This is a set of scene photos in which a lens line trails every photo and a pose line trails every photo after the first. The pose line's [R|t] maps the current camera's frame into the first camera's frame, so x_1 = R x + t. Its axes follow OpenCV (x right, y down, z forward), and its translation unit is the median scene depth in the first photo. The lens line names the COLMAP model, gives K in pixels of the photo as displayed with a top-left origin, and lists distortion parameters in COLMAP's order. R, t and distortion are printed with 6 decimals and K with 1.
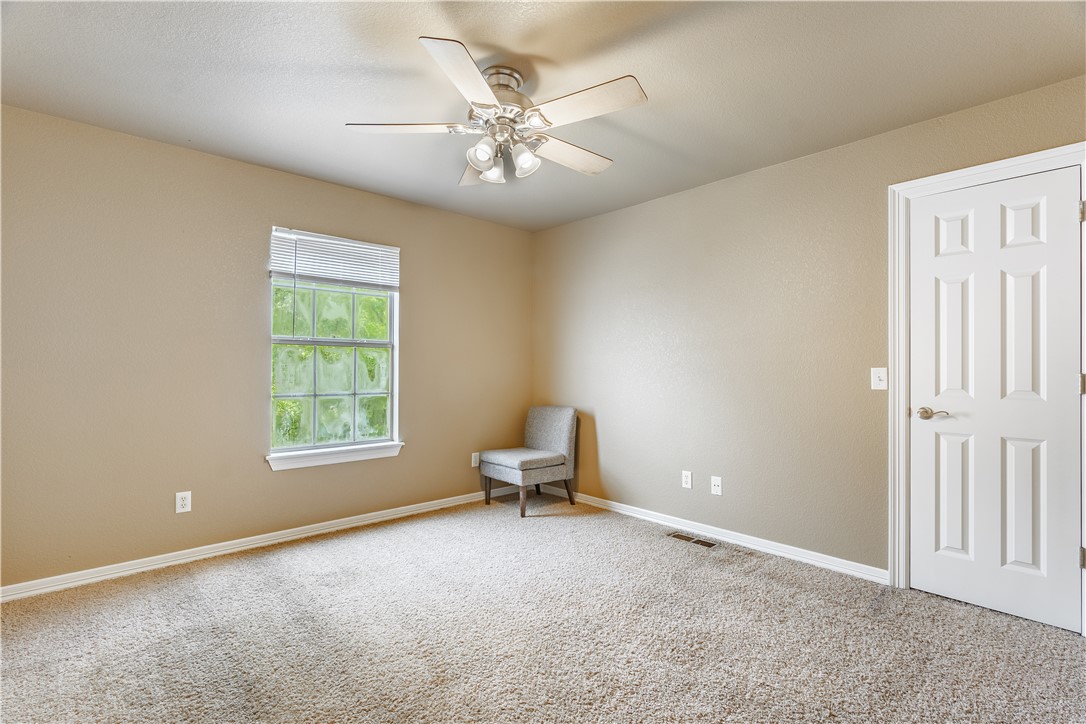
lens RADIAL K [[503.0, 0, 540.0], [0, 503.0, 361.2], [0, 0, 1]] dist [-0.011371, 0.002246]
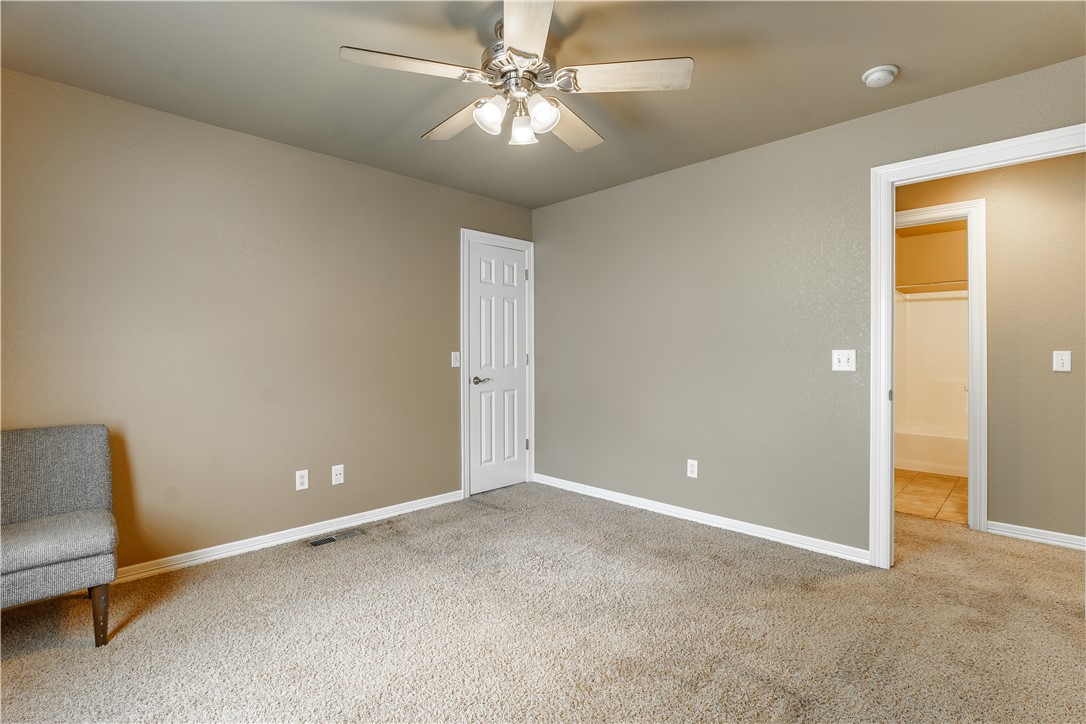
lens RADIAL K [[503.0, 0, 540.2], [0, 503.0, 359.7], [0, 0, 1]] dist [-0.011371, 0.002246]
pose [[-0.028714, -0.016285, 0.999455, -0.762158], [-0.008145, 0.999838, 0.016058, 0.011805], [-0.999554, -0.007679, -0.028842, 0.797275]]
